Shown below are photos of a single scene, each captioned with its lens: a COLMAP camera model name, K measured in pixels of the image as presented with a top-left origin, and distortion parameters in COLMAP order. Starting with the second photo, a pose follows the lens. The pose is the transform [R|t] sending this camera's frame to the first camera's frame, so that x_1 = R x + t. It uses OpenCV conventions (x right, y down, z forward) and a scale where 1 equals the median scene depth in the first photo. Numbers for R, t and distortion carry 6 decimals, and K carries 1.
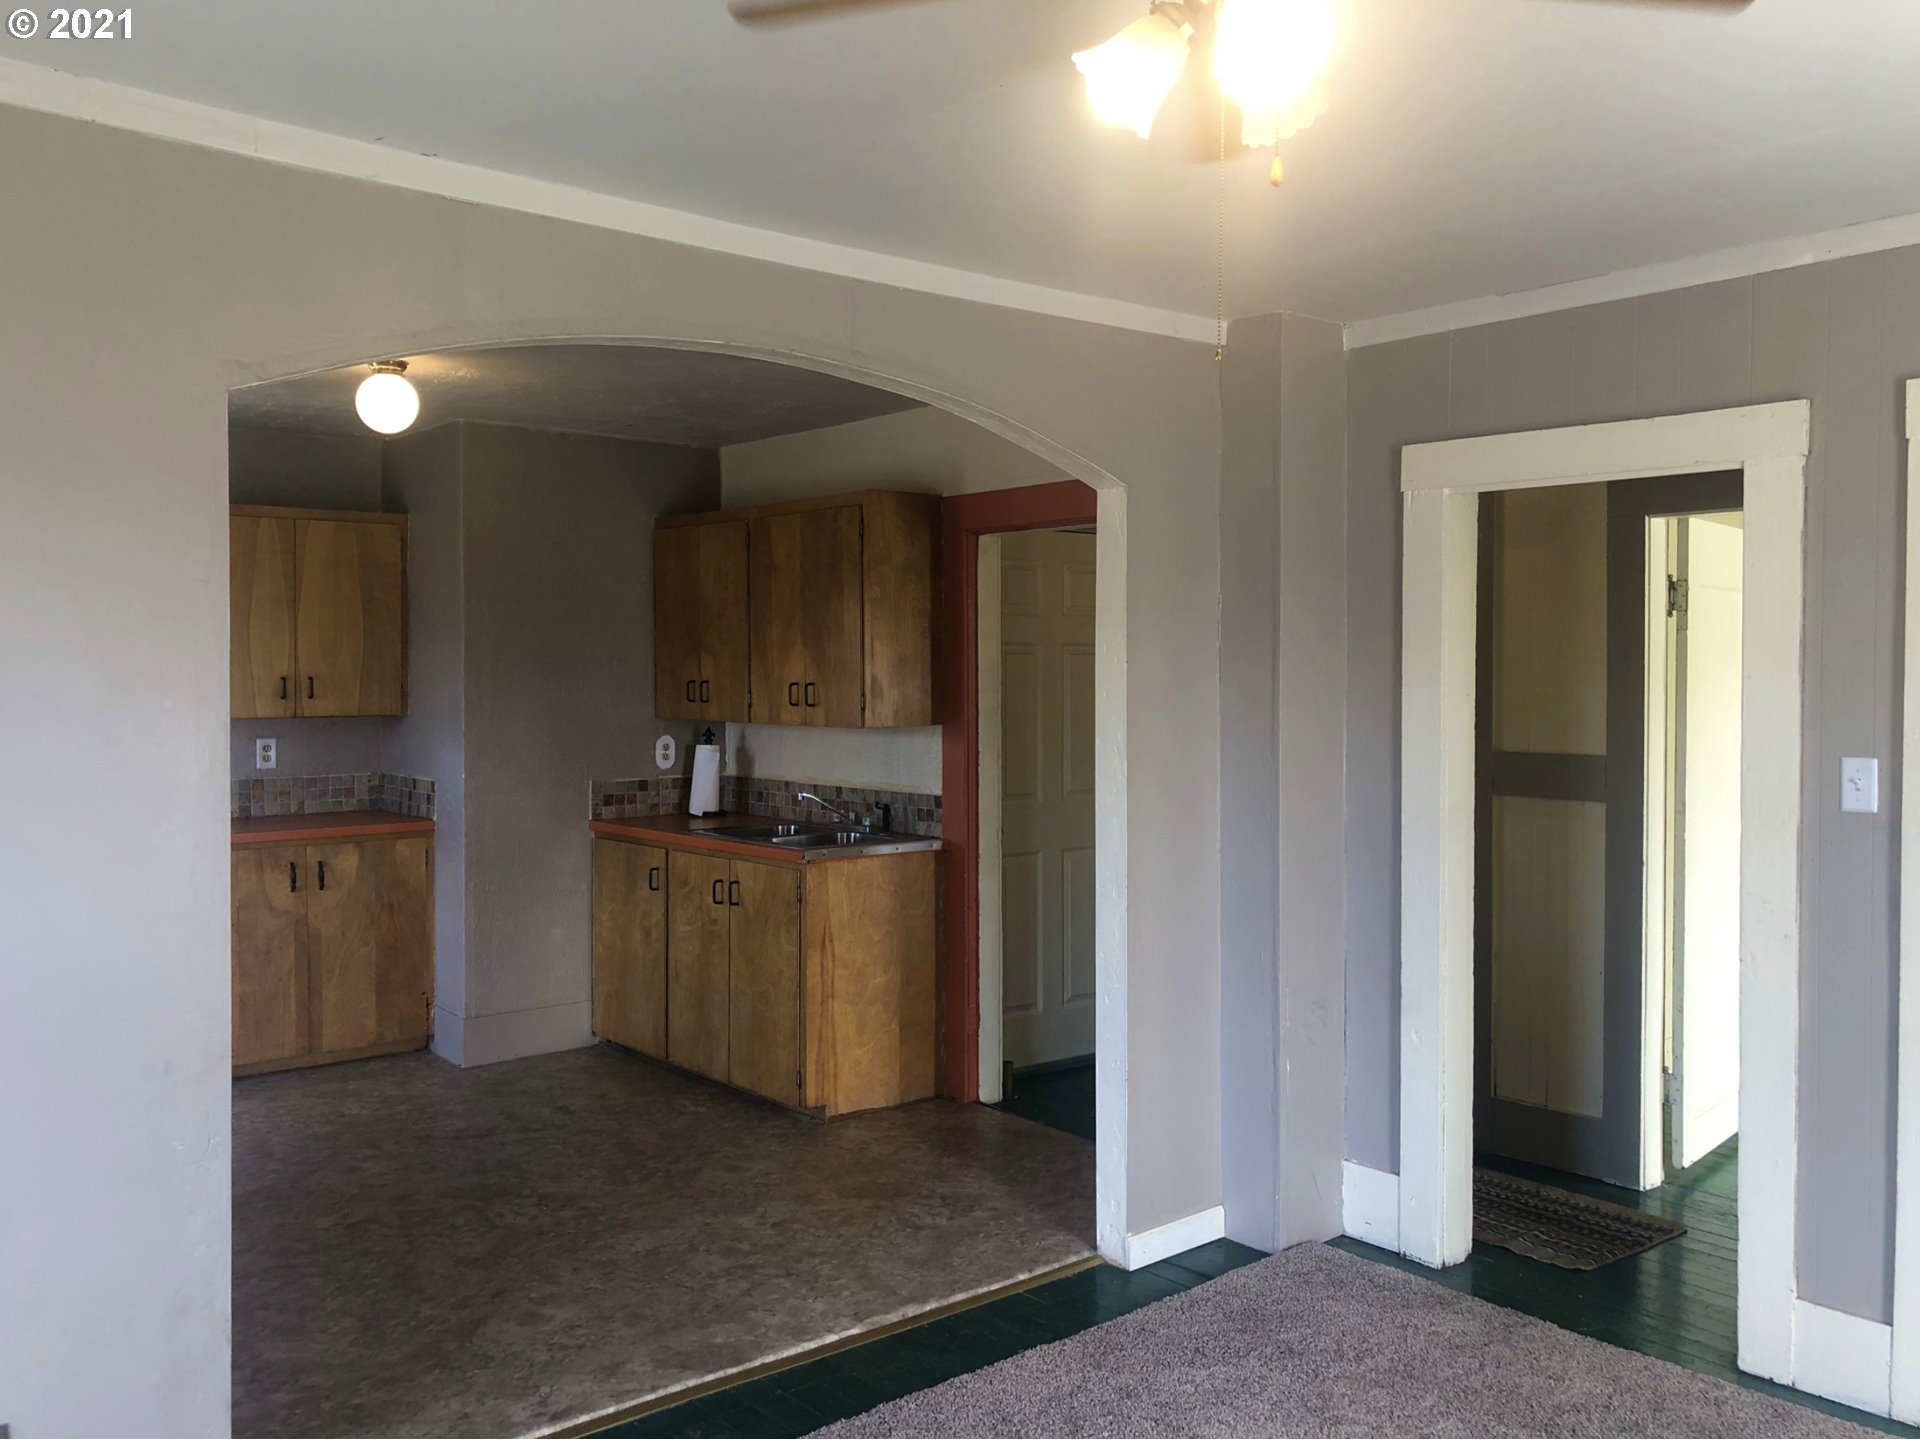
lens RADIAL K [[1570.3, 0, 965.9], [0, 1570.3, 704.7], [0, 0, 1]] dist [0.118876, -0.424832]
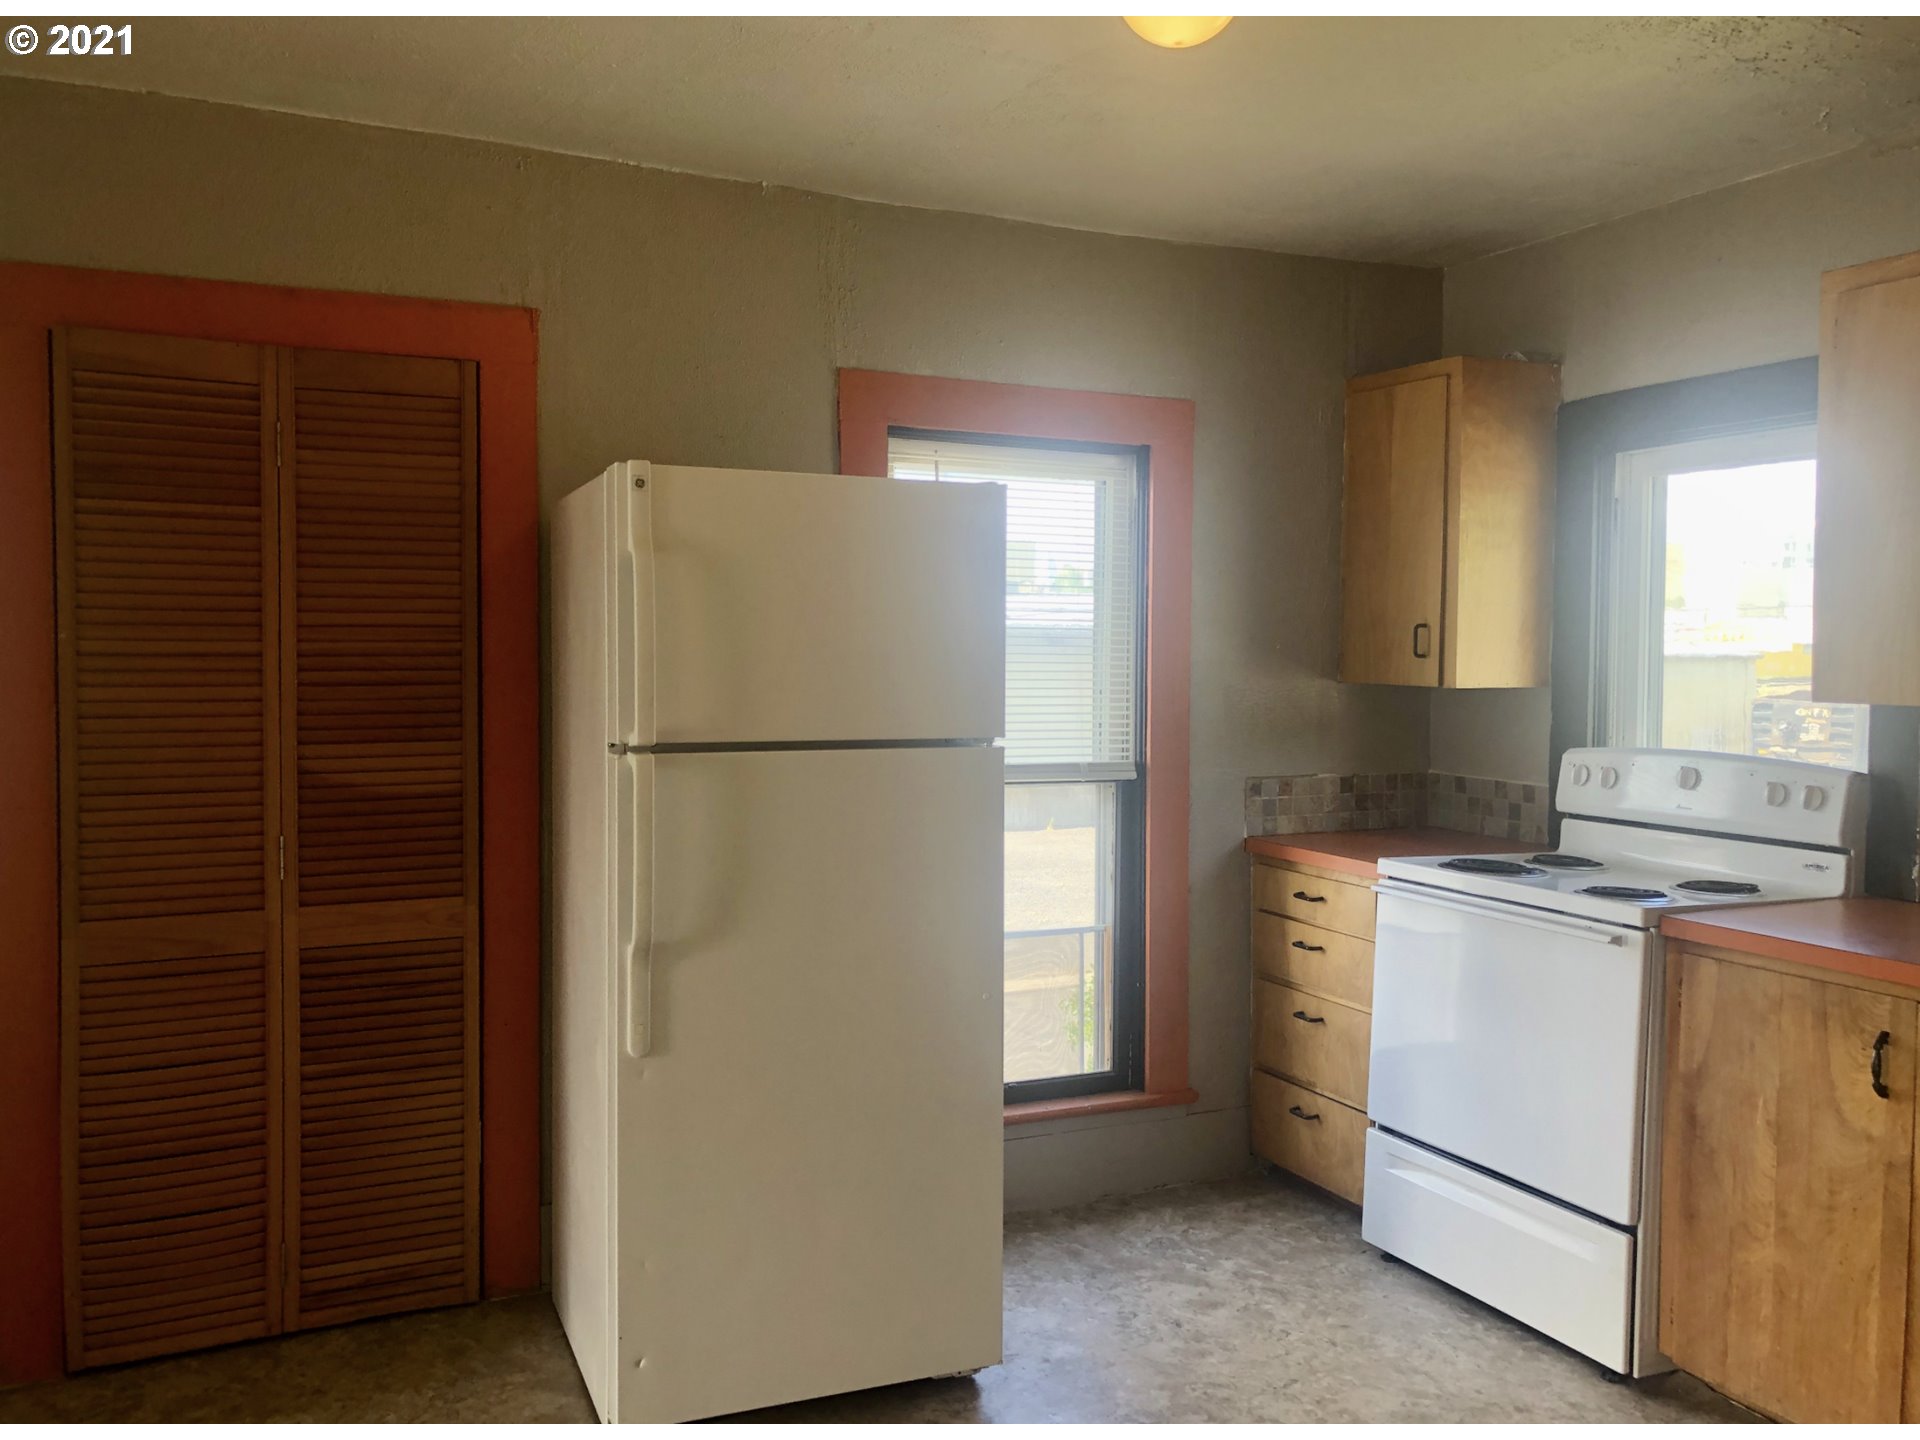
lens RADIAL K [[1601.4, 0, 960.0], [0, 1601.4, 720.0], [0, 0, 1]] dist [-0.003902, 0.008788]
pose [[-0.251673, 0.046100, -0.966714, 0.070262], [-0.028361, 0.998085, 0.054980, -0.005413], [0.967397, 0.041254, -0.249884, 0.840889]]
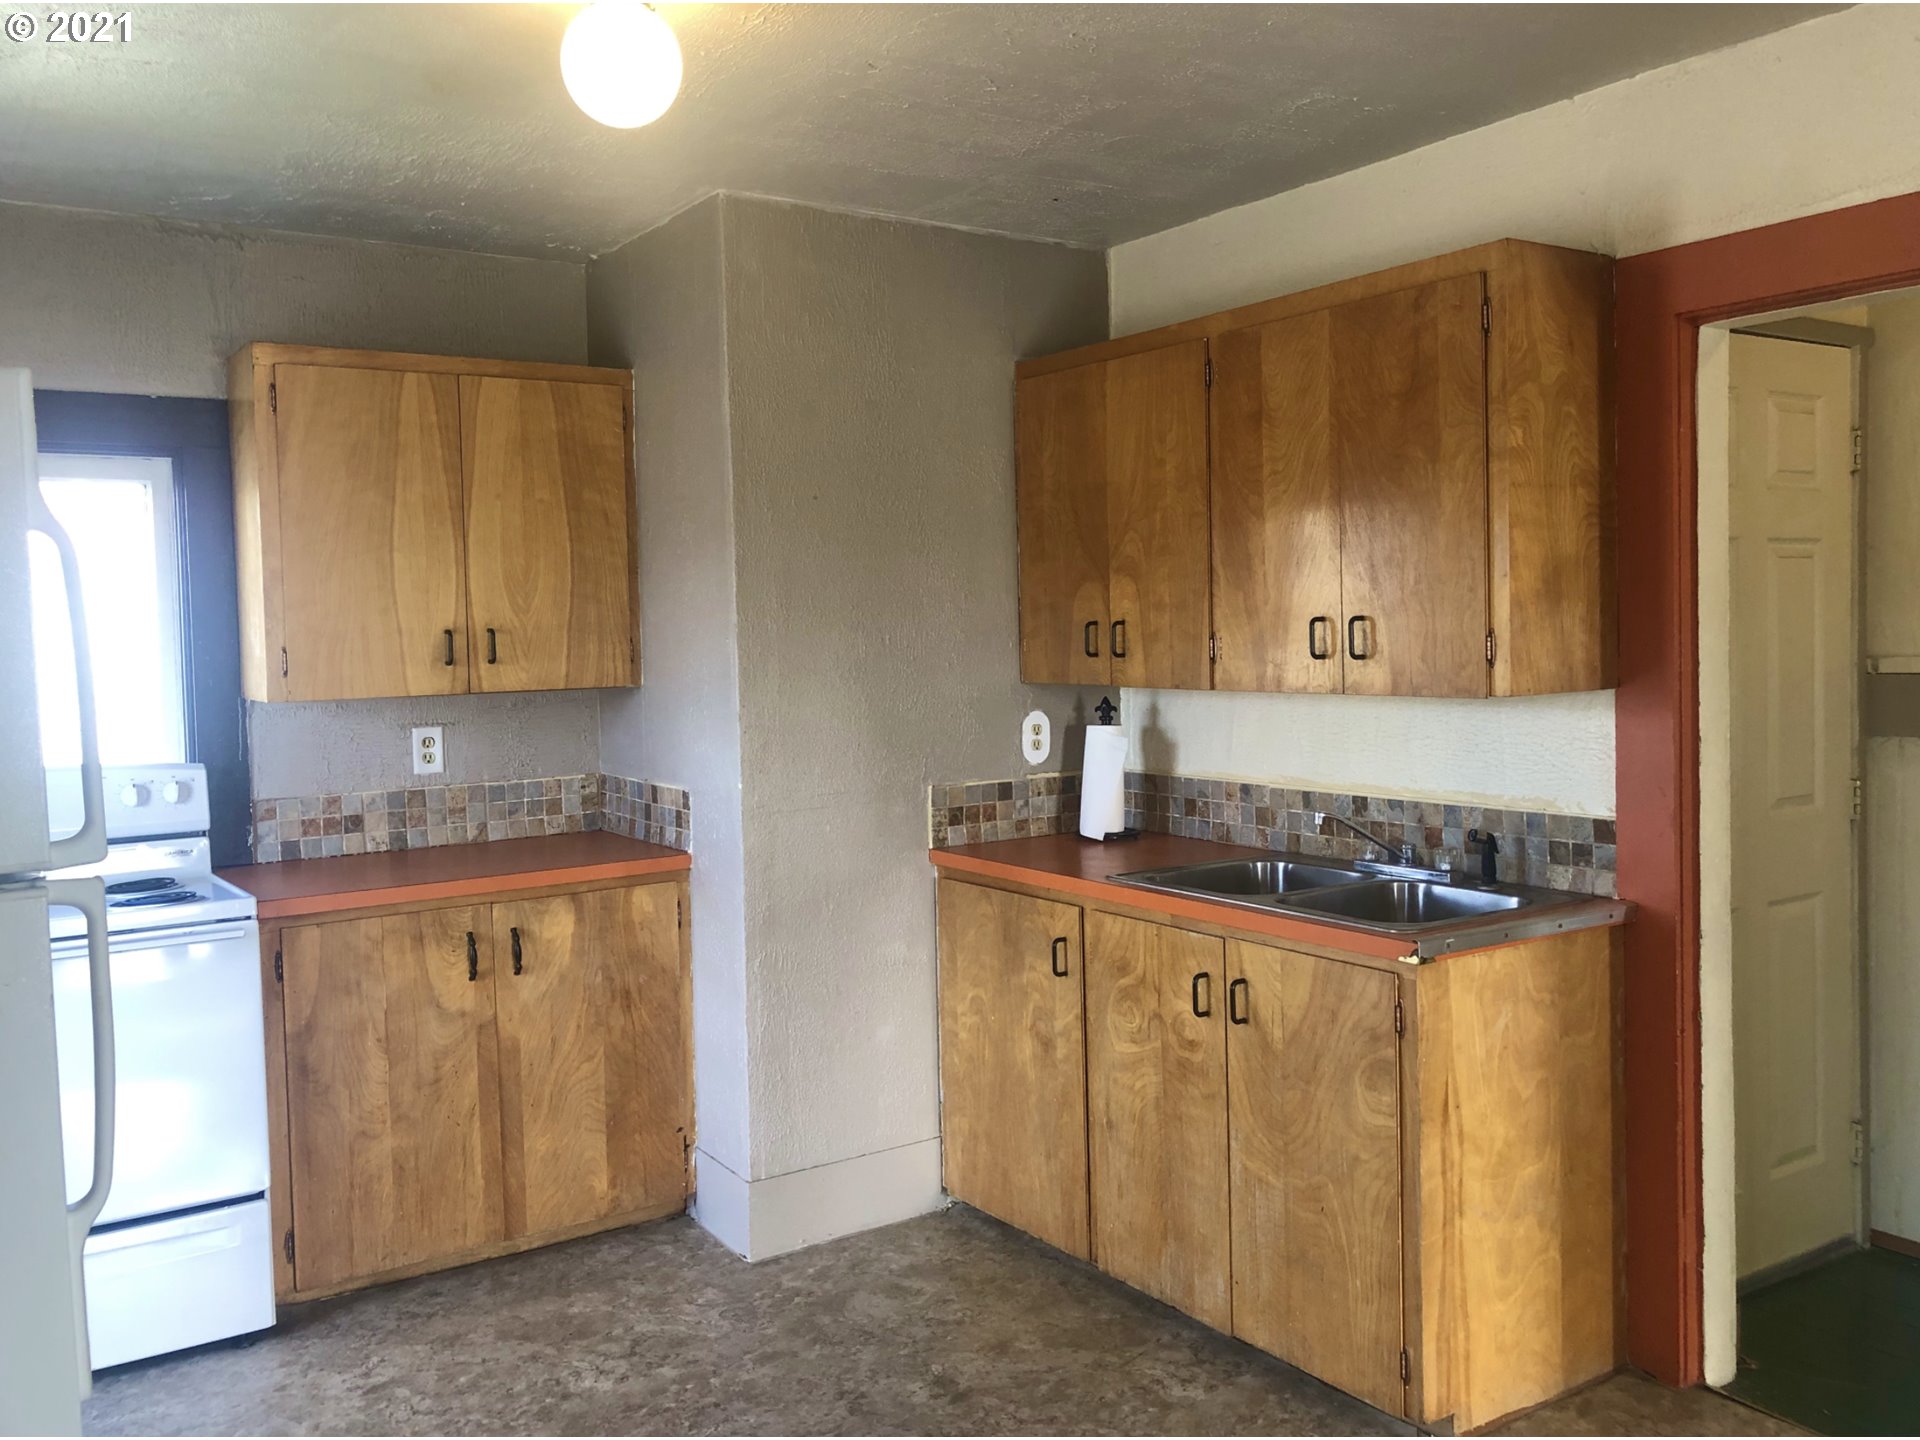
lens RADIAL K [[1595.5, 0, 968.9], [0, 1595.5, 703.6], [0, 0, 1]] dist [0.013162, -0.009114]
pose [[0.994432, -0.018152, -0.103803, -0.165814], [0.021171, 0.999382, 0.028062, -0.001826], [0.103229, -0.030103, 0.994202, 0.401999]]
